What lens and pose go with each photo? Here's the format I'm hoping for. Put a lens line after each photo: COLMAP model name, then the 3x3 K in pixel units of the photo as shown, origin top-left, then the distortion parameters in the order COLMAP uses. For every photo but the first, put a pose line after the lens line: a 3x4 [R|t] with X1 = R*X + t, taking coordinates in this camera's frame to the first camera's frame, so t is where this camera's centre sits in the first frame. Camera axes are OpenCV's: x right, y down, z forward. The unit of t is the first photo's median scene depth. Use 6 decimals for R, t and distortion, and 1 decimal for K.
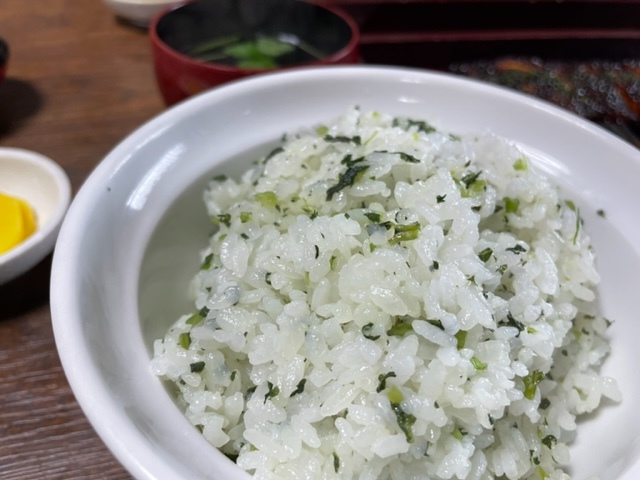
lens RADIAL K [[483.1, 0, 320.6], [0, 483.1, 240.8], [0, 0, 1]] dist [0.020226, -0.040555]
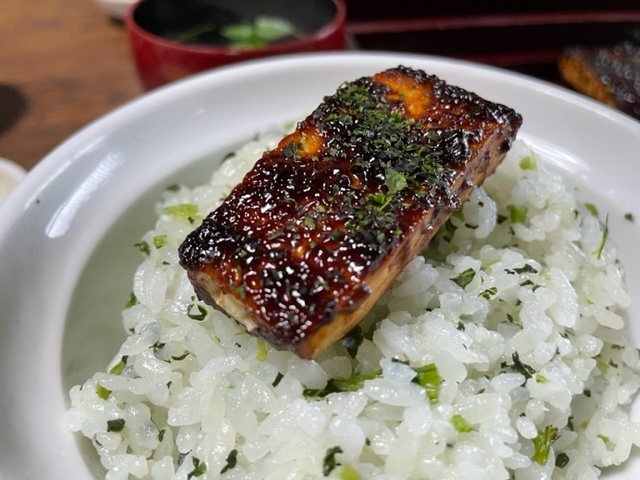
lens RADIAL K [[483.1, 0, 319.5], [0, 483.1, 239.2], [0, 0, 1]] dist [0.020226, -0.040555]
pose [[0.999053, -0.013372, -0.041409, 0.104387], [0.013175, 0.999901, -0.005011, -0.032530], [0.041472, 0.004461, 0.999130, 0.191299]]
